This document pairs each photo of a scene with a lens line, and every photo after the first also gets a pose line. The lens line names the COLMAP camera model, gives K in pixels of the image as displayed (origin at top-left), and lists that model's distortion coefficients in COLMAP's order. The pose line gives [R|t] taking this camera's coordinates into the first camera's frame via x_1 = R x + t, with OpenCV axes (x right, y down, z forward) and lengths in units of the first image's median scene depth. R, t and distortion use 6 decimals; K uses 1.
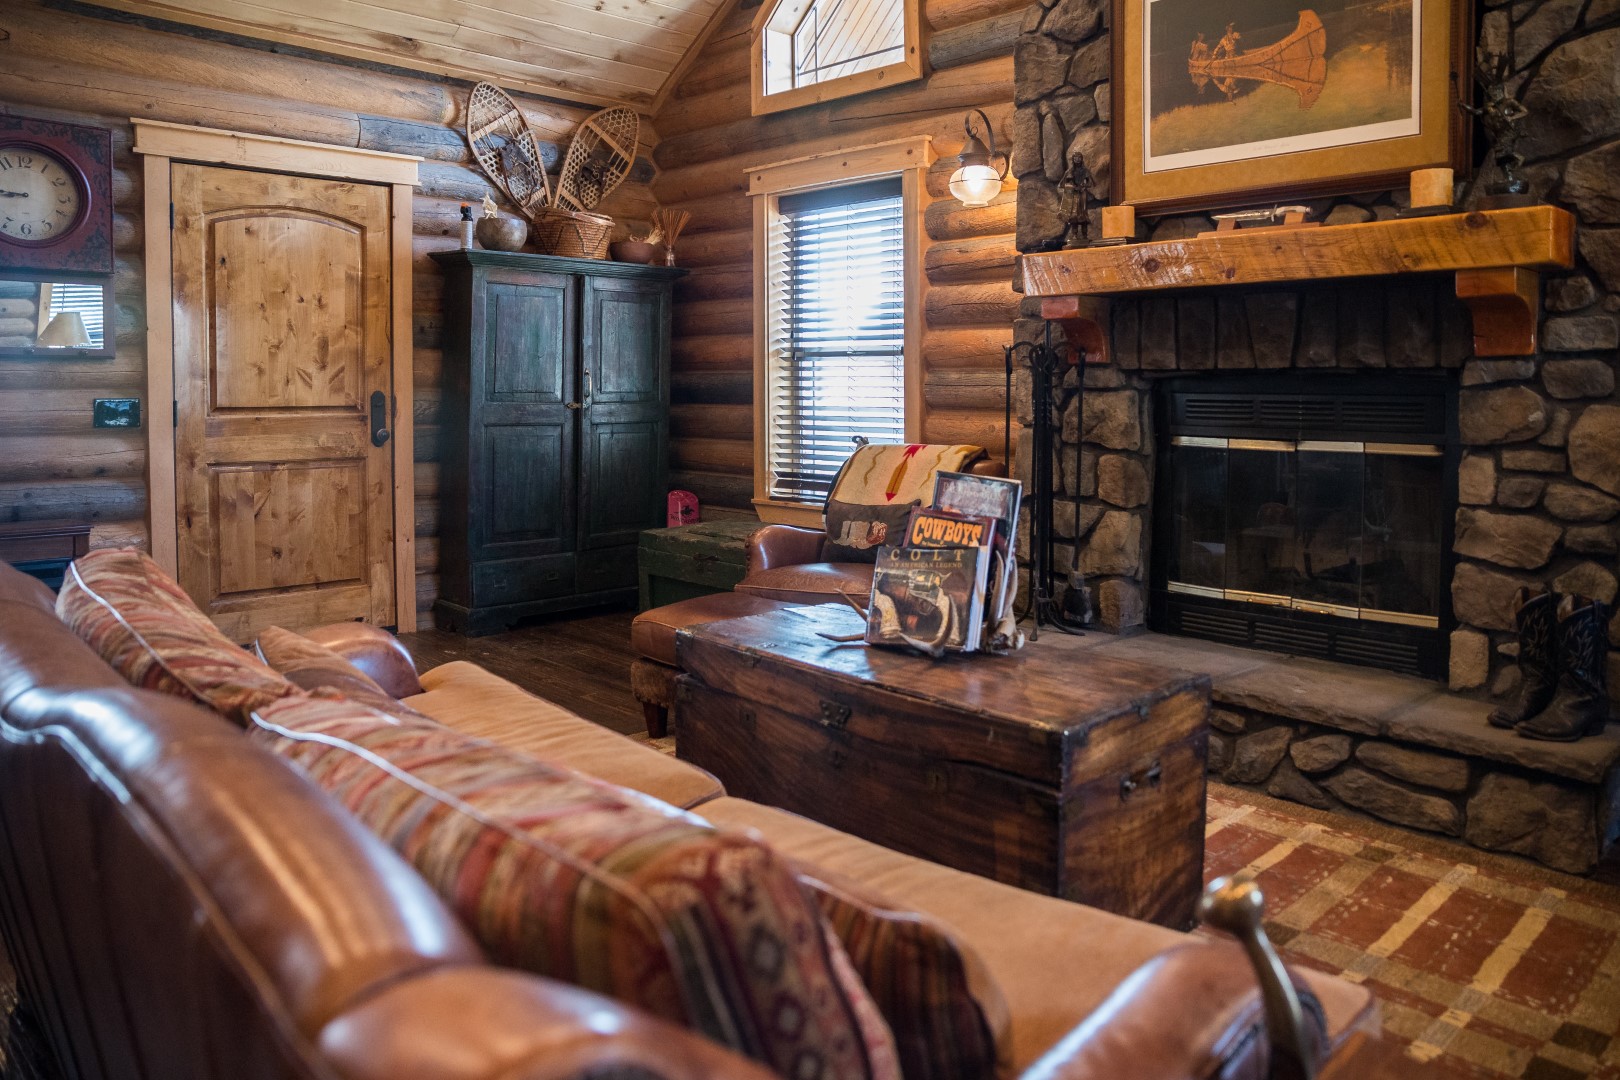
lens RADIAL K [[1616.5, 0, 810.0], [0, 1616.5, 540.0], [0, 0, 1]] dist [-0.219718, 0.353334]
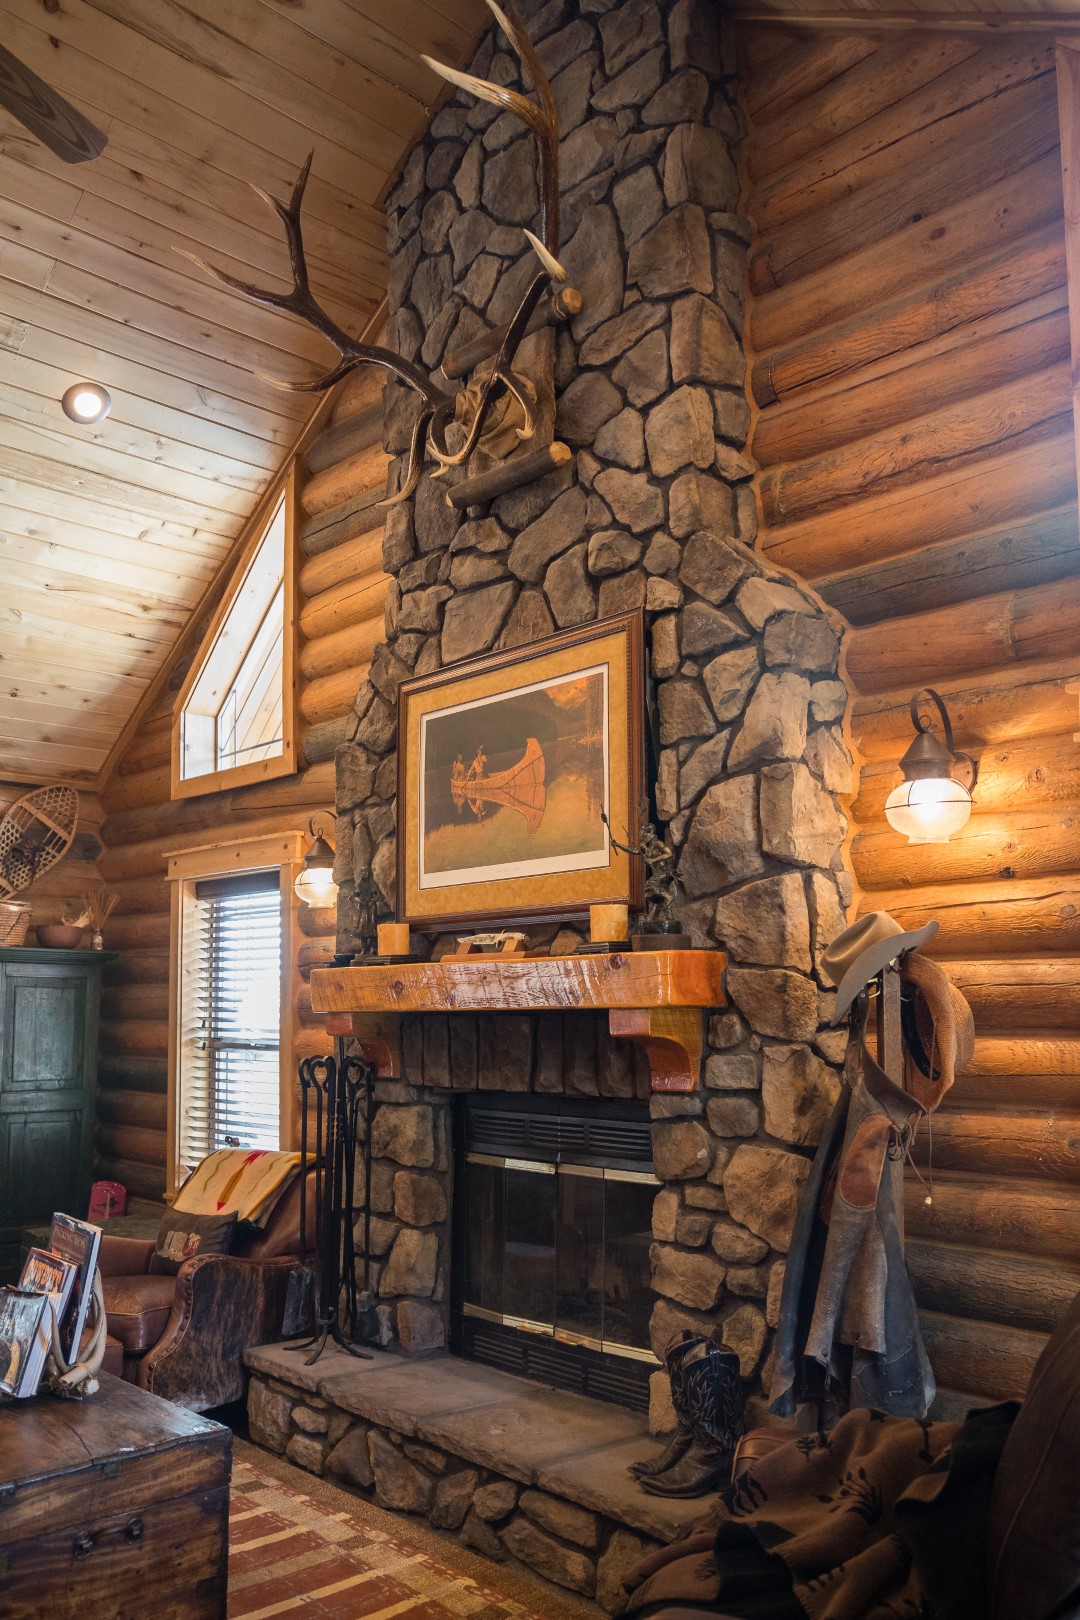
lens RADIAL K [[1853.4, 0, 540.0], [0, 1853.4, 810.0], [0, 0, 1]] dist [-0.175259, 0.393076]
pose [[0.999182, -0.004584, -0.040191, 0.331771], [-0.003419, 0.980434, -0.196816, -0.050705], [0.040307, 0.196793, 0.979616, -0.148154]]
